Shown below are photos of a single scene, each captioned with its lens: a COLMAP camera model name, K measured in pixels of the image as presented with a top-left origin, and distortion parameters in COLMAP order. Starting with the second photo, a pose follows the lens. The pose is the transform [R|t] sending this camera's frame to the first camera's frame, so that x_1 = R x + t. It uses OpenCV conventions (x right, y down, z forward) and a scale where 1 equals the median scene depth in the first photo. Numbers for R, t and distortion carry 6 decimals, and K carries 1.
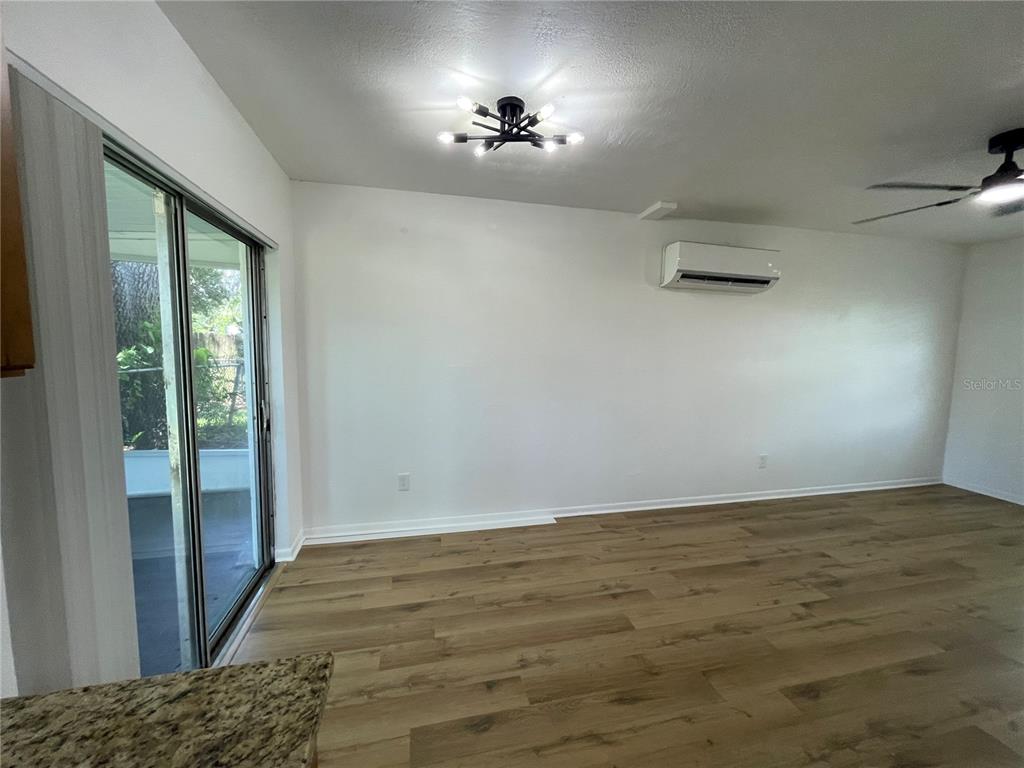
lens RADIAL K [[411.6, 0, 512.0], [0, 411.6, 384.0], [0, 0, 1]] dist [-0.000476, -0.005133]
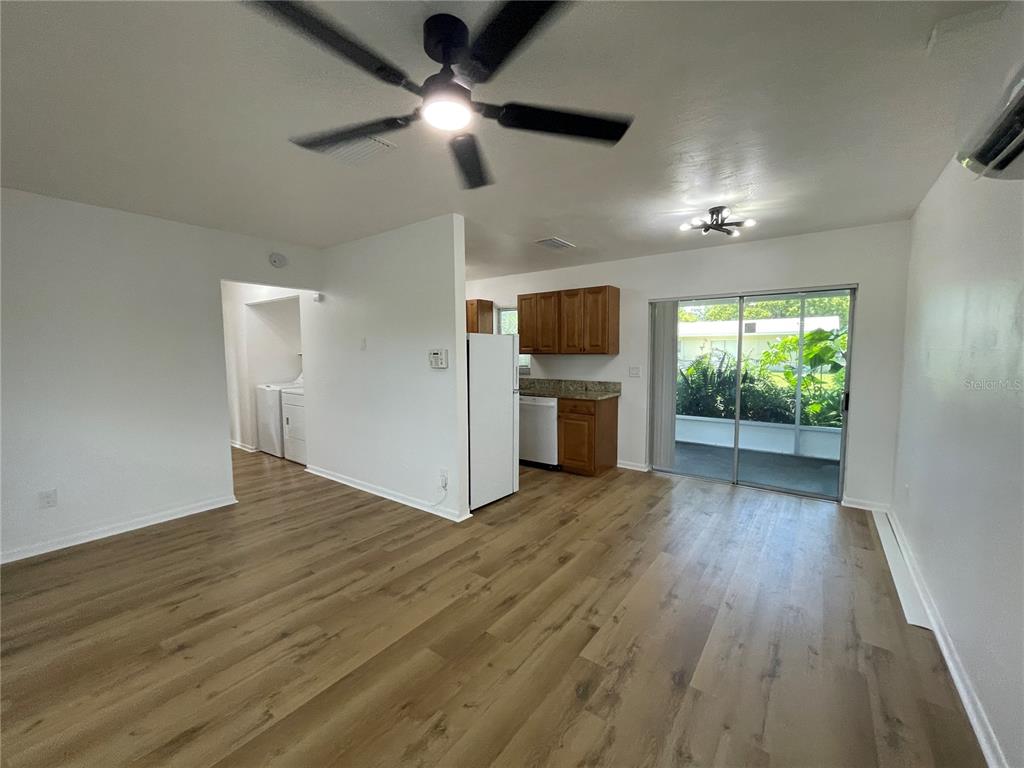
lens RADIAL K [[413.8, 0, 512.0], [0, 413.8, 384.0], [0, 0, 1]] dist [-0.001791, -0.000401]
pose [[-0.767731, 0.040216, -0.639509, 1.628647], [-0.069188, 0.986991, 0.145127, -0.144291], [0.637026, 0.155665, -0.754961, 1.706661]]
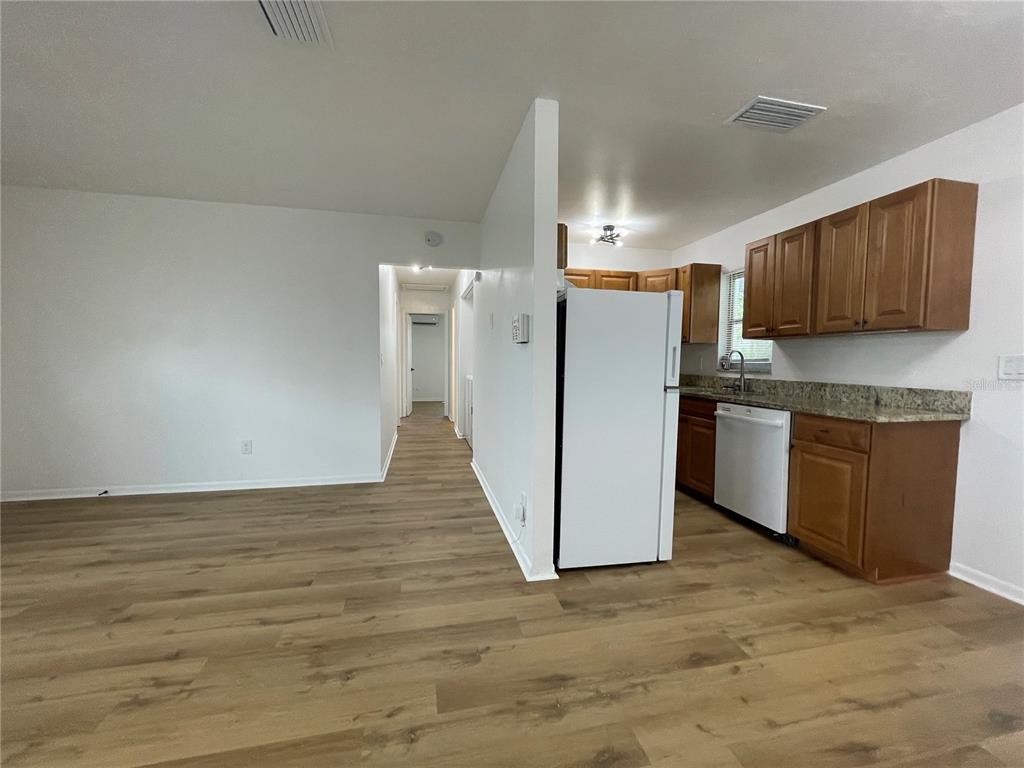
lens RADIAL K [[413.8, 0, 512.0], [0, 413.8, 384.0], [0, 0, 1]] dist [-0.001791, -0.000401]
pose [[-0.999606, -0.025160, 0.012407, 0.766765], [-0.022916, 0.987457, 0.156214, -0.006280], [-0.016182, 0.155868, -0.987645, 1.369563]]
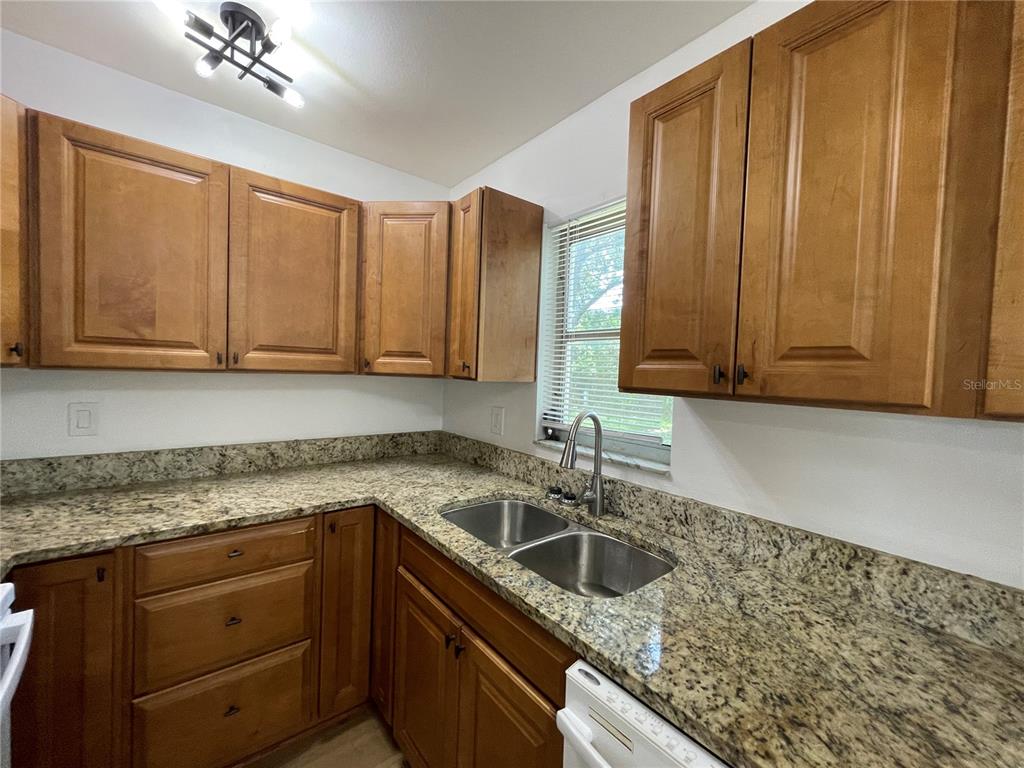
lens RADIAL K [[413.8, 0, 512.0], [0, 413.8, 384.0], [0, 0, 1]] dist [-0.001791, -0.000401]
pose [[-0.899436, -0.034223, -0.435710, 0.216056], [-0.092183, 0.989357, 0.112582, -0.004180], [0.427219, 0.141425, -0.893019, 0.071040]]
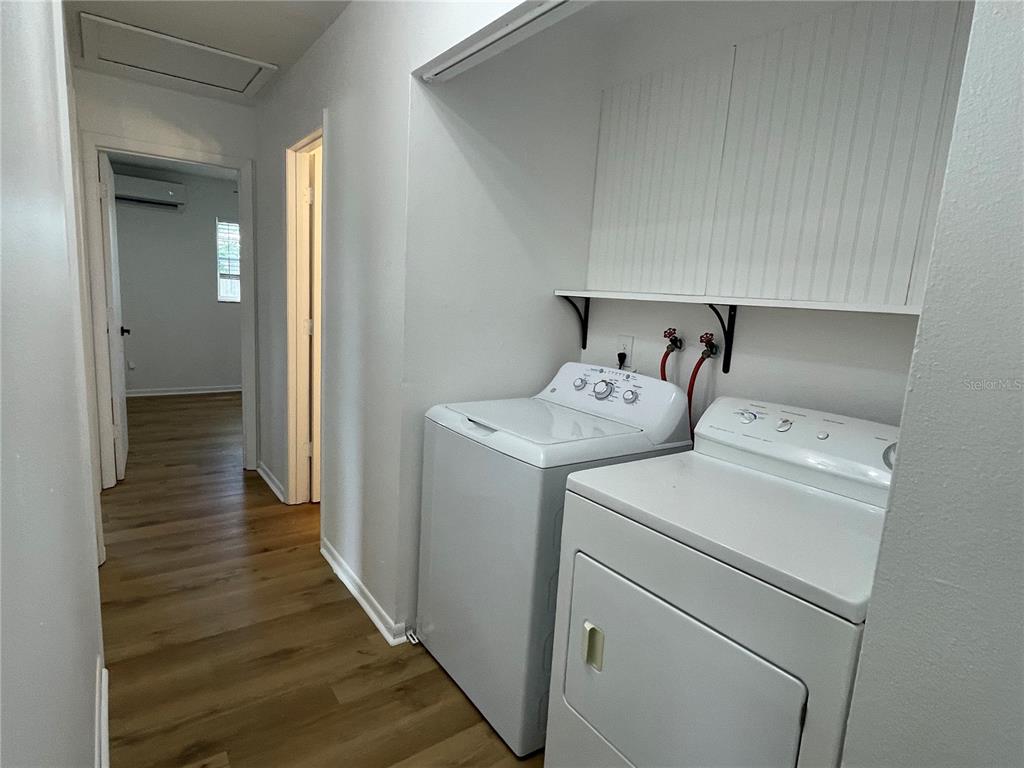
lens RADIAL K [[553.1, 0, 512.0], [0, 553.1, 384.0], [0, 0, 1]] dist [0.000854, 0.000403]
pose [[-0.919179, -0.007529, -0.393767, 1.403688], [-0.109981, 0.964949, 0.238280, 0.113548], [0.378171, 0.262329, -0.887789, -0.688554]]
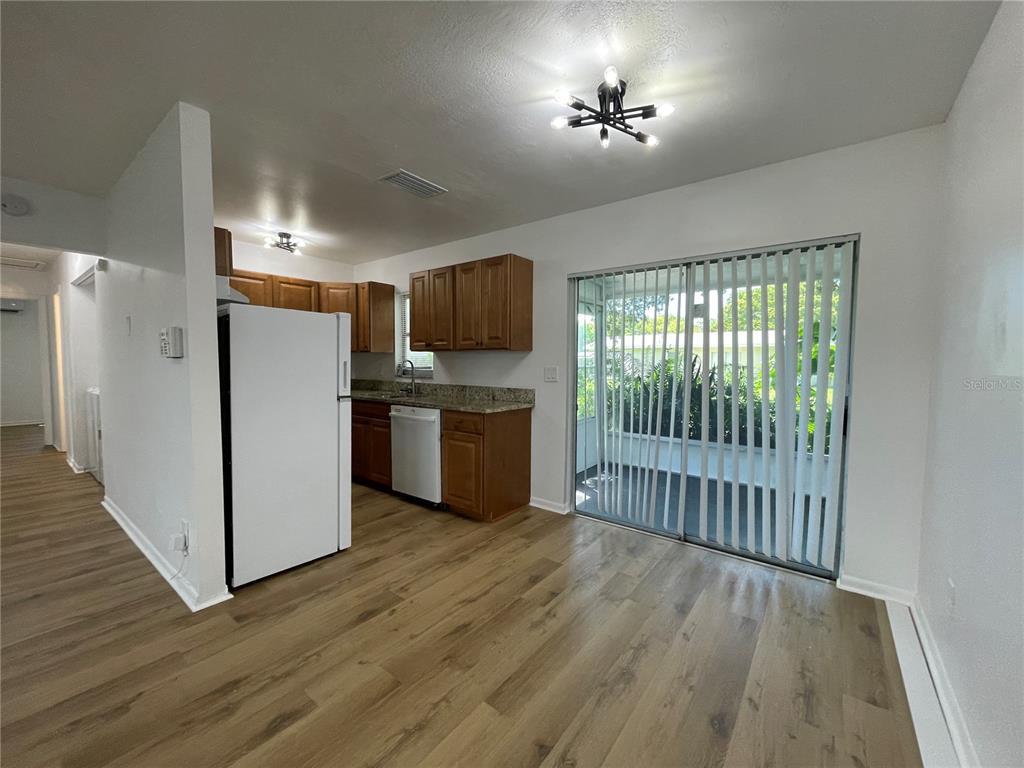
lens RADIAL K [[413.8, 0, 512.0], [0, 413.8, 384.0], [0, 0, 1]] dist [-0.001791, -0.000401]
pose [[-0.777517, 0.011786, -0.628752, 0.749357], [-0.080810, 0.989663, 0.118481, -0.068462], [0.623648, 0.142930, -0.768527, 1.573240]]
